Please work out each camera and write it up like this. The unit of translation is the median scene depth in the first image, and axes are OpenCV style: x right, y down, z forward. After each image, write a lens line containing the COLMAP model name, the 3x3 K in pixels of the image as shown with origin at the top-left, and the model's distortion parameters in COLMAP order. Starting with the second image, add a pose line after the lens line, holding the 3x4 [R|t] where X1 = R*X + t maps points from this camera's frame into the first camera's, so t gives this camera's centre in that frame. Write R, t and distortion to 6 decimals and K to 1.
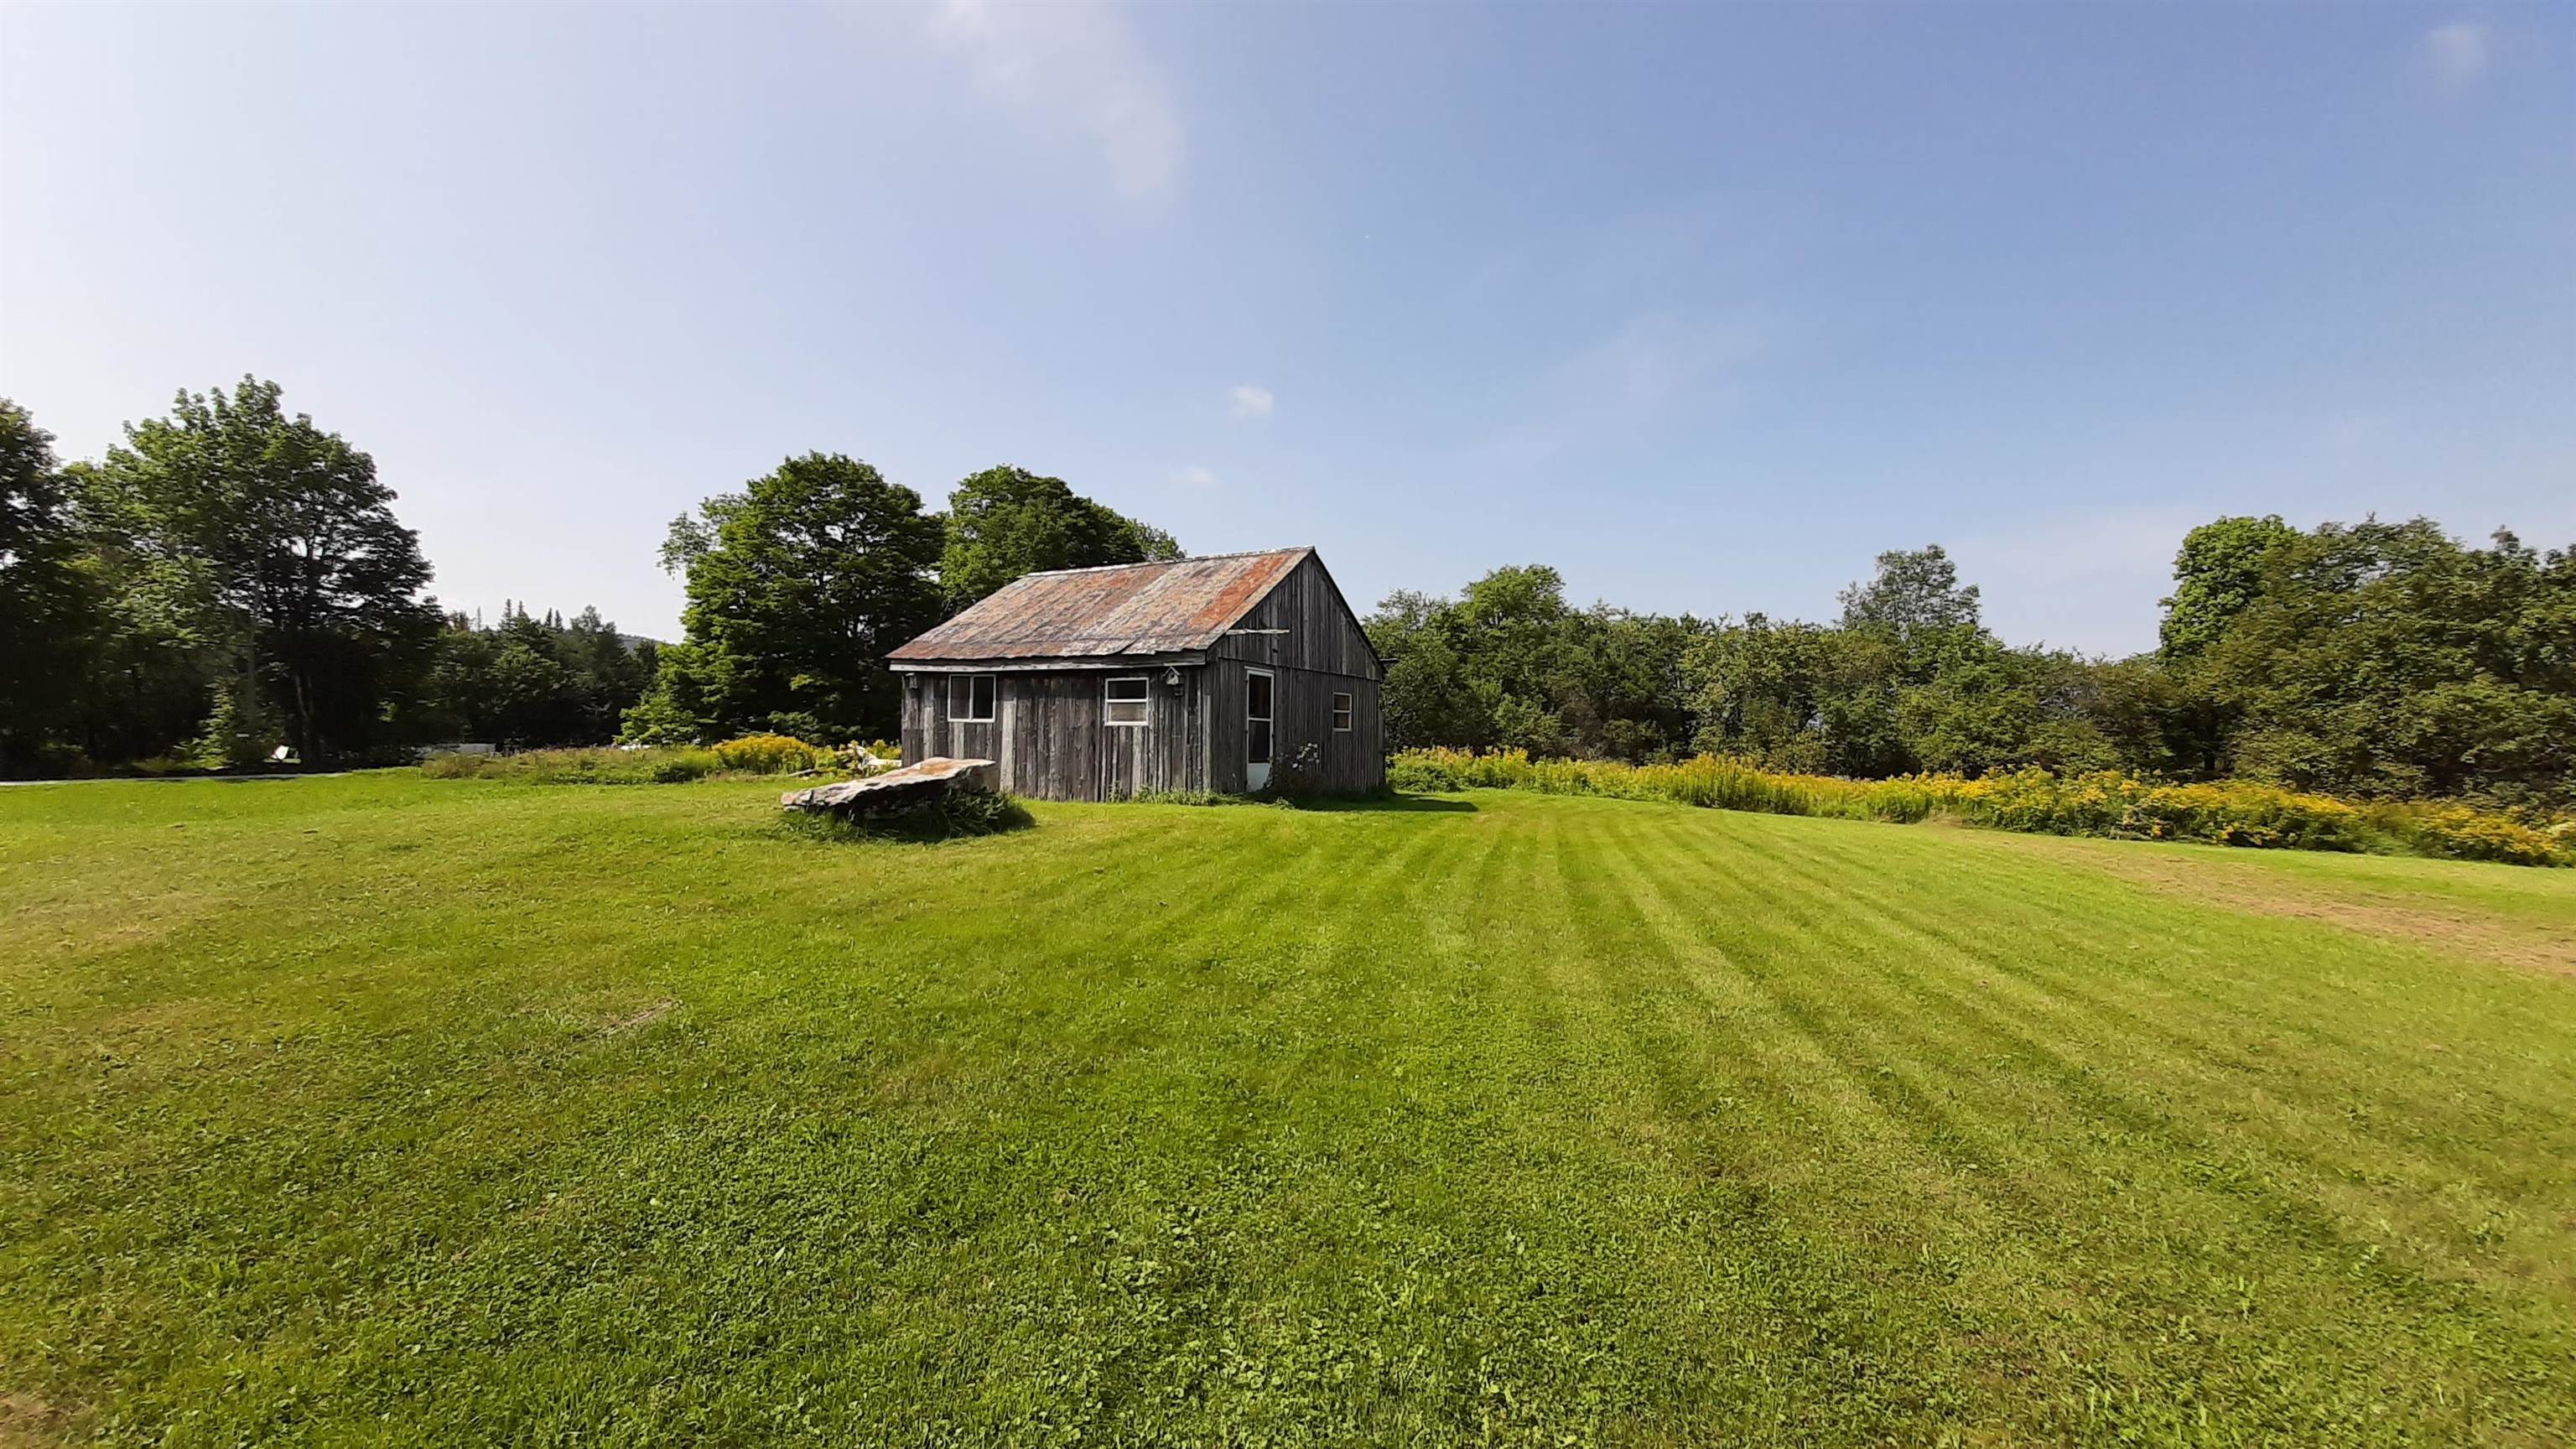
lens RADIAL K [[1024.0, 0, 1344.1], [0, 1024.0, 752.1], [0, 0, 1]] dist [-0.000424, -0.007106]
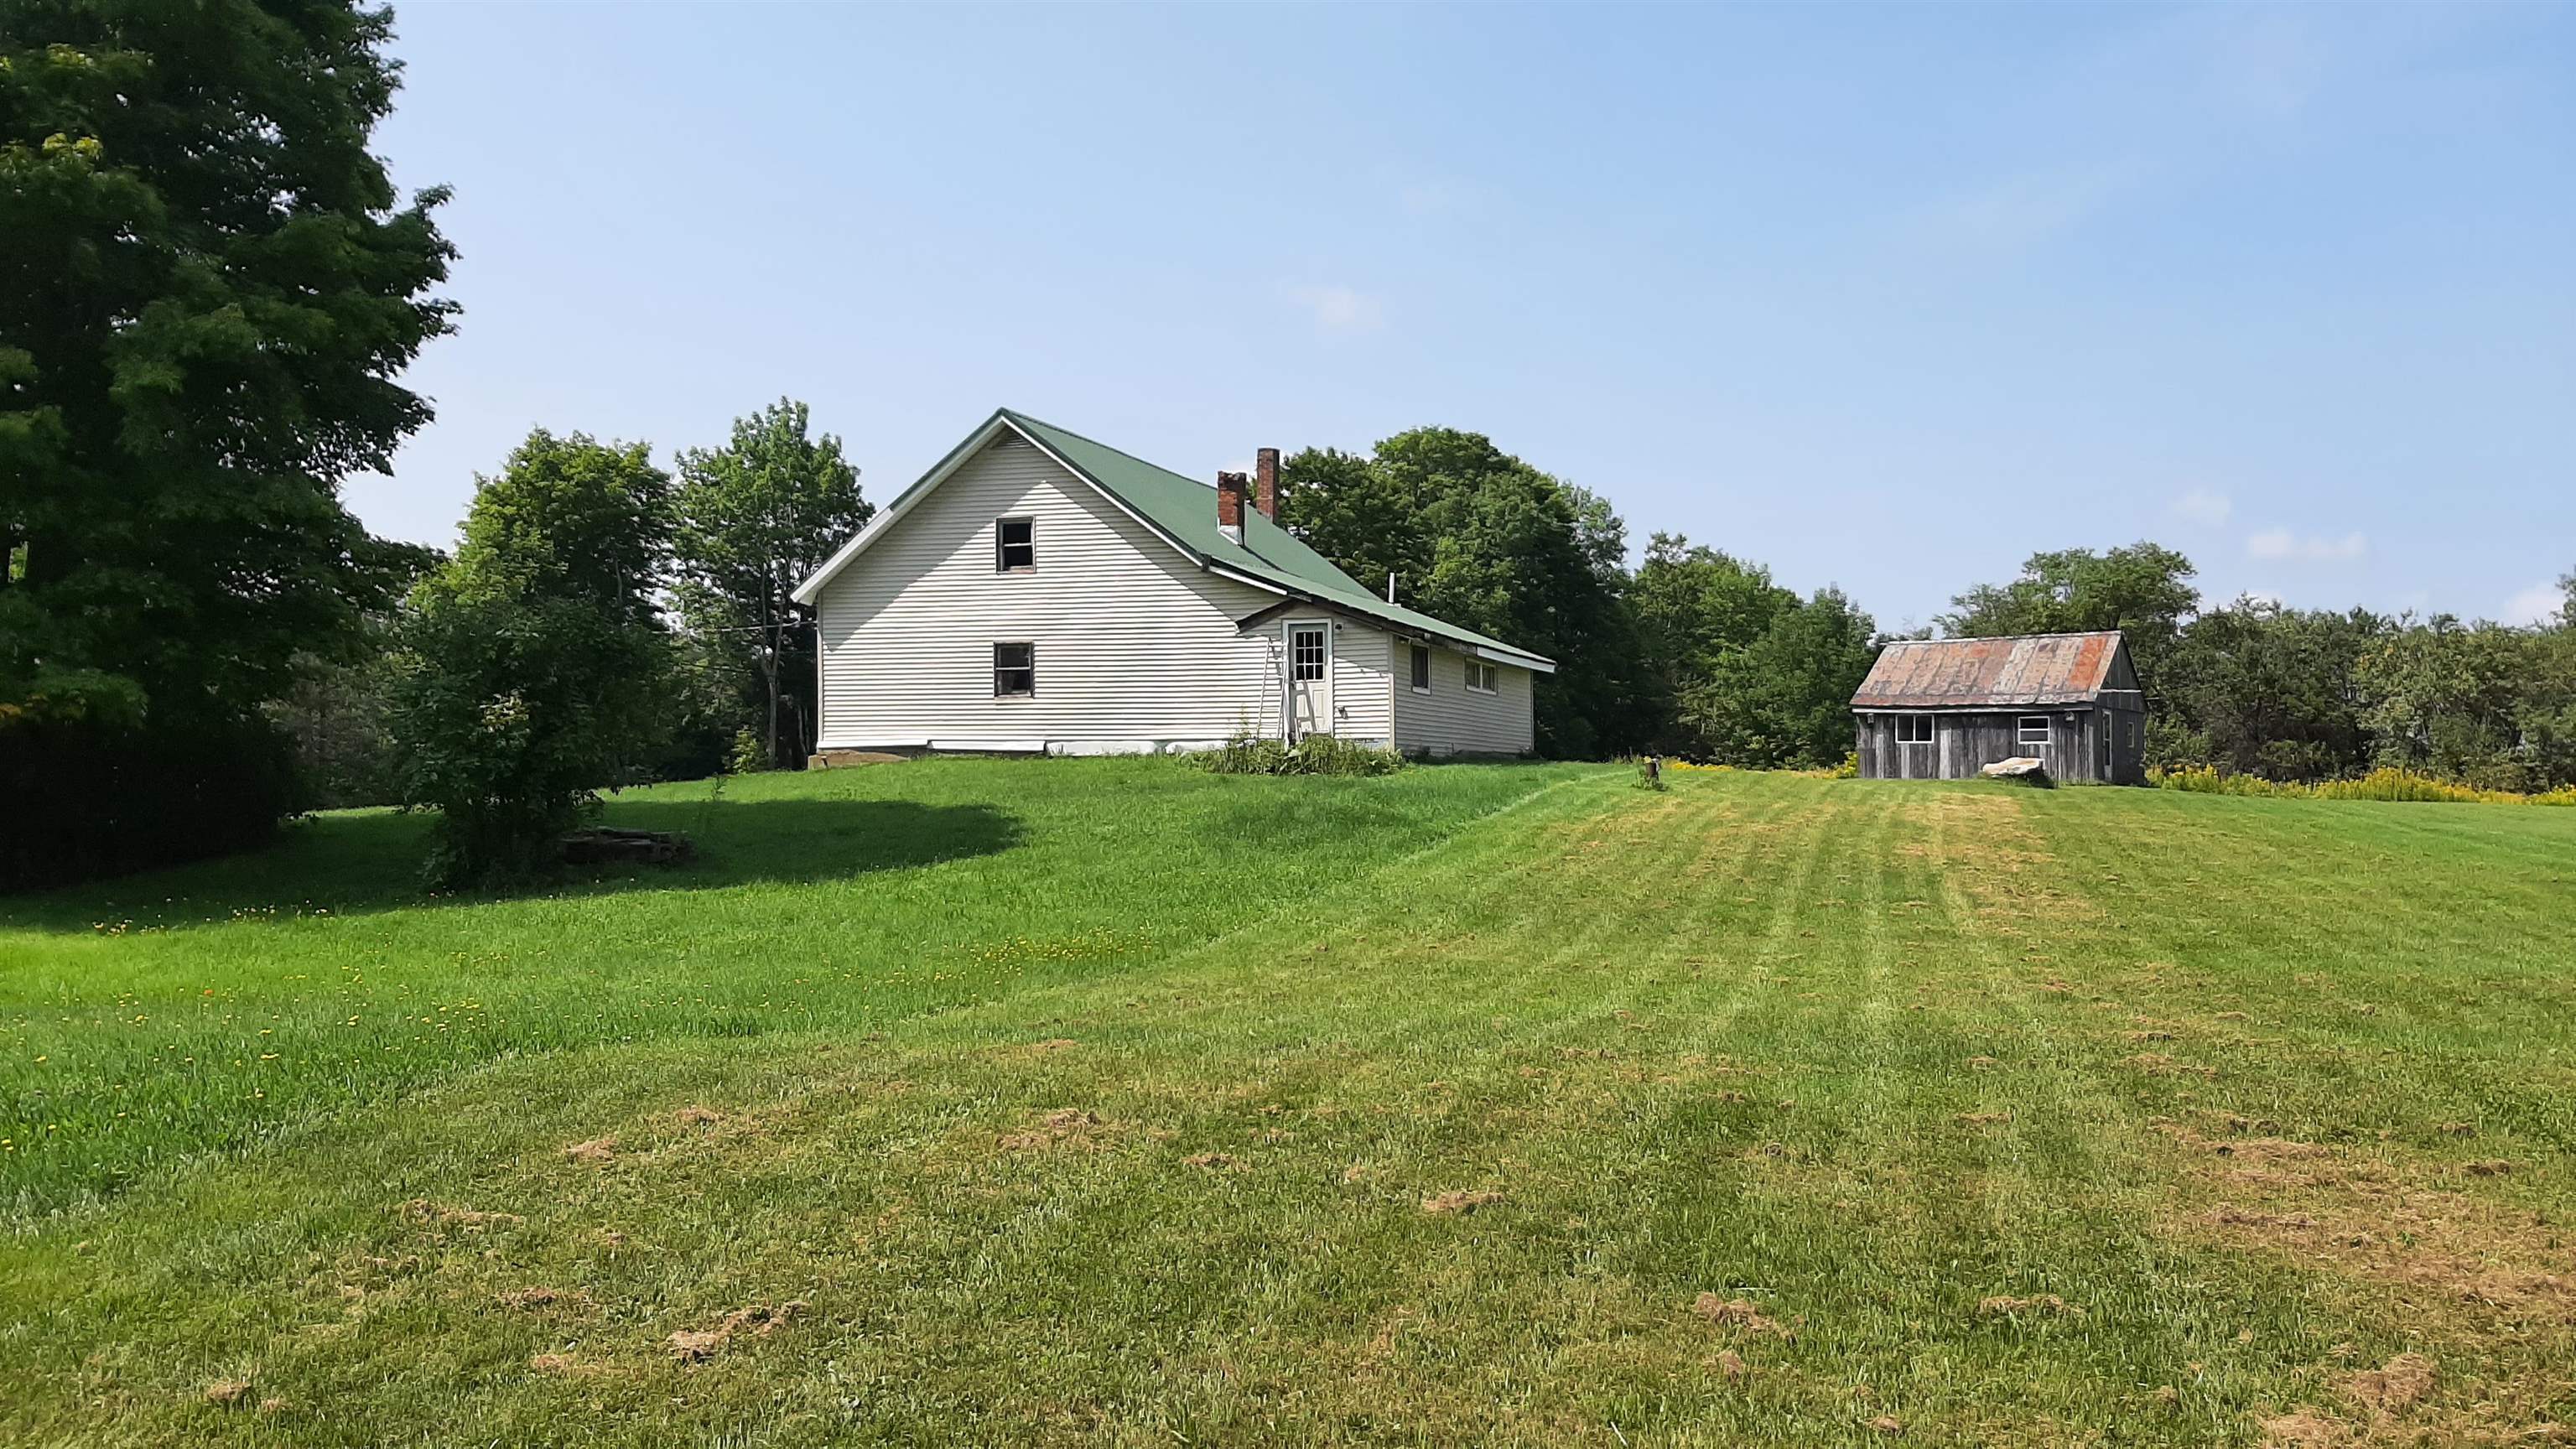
lens RADIAL K [[2059.9, 0, 1357.5], [0, 2059.9, 735.8], [0, 0, 1]] dist [0.069521, -0.137111]
pose [[0.992563, -0.010563, -0.121271, -0.295518], [0.005741, 0.999181, -0.040048, 0.030293], [0.121595, 0.039054, 0.991811, -0.844138]]
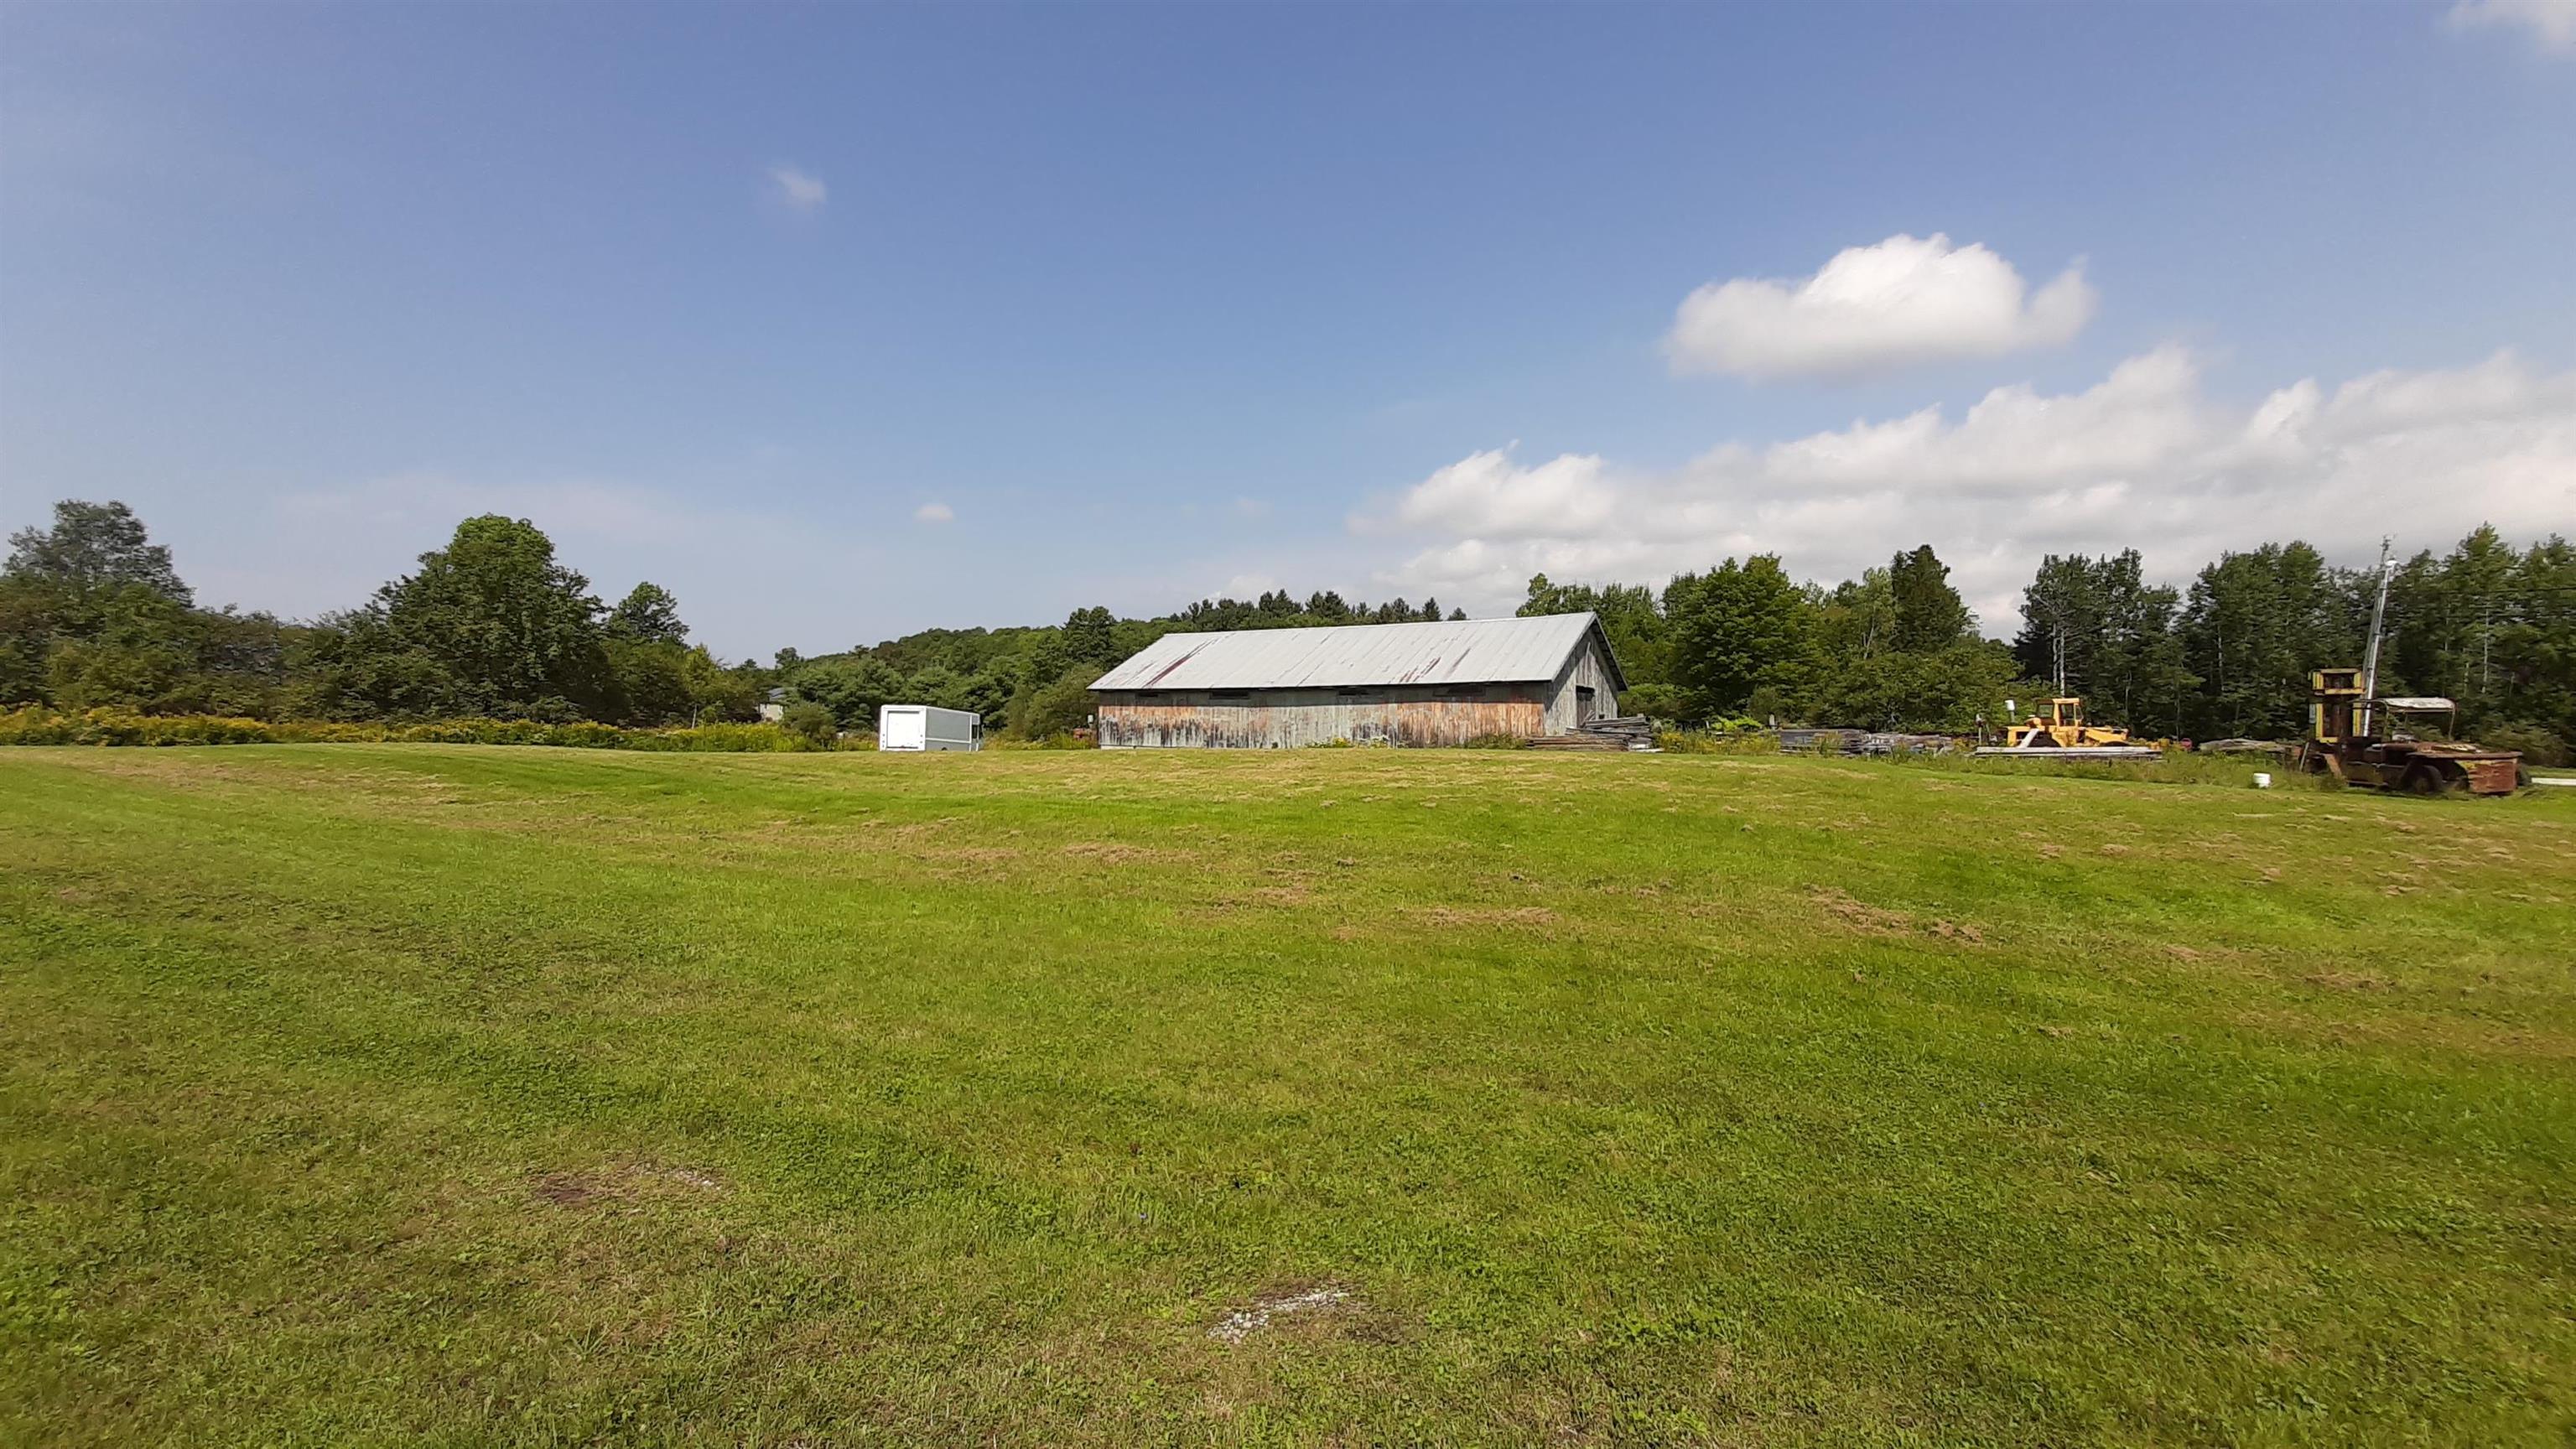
lens RADIAL K [[1024.0, 0, 1300.9], [0, 1024.0, 742.5], [0, 0, 1]] dist [-0.000424, -0.007106]
pose [[0.312886, -0.040854, 0.948912, -0.034323], [0.011229, 0.999164, 0.039315, 0.017403], [-0.949724, -0.001646, 0.313083, -0.541699]]
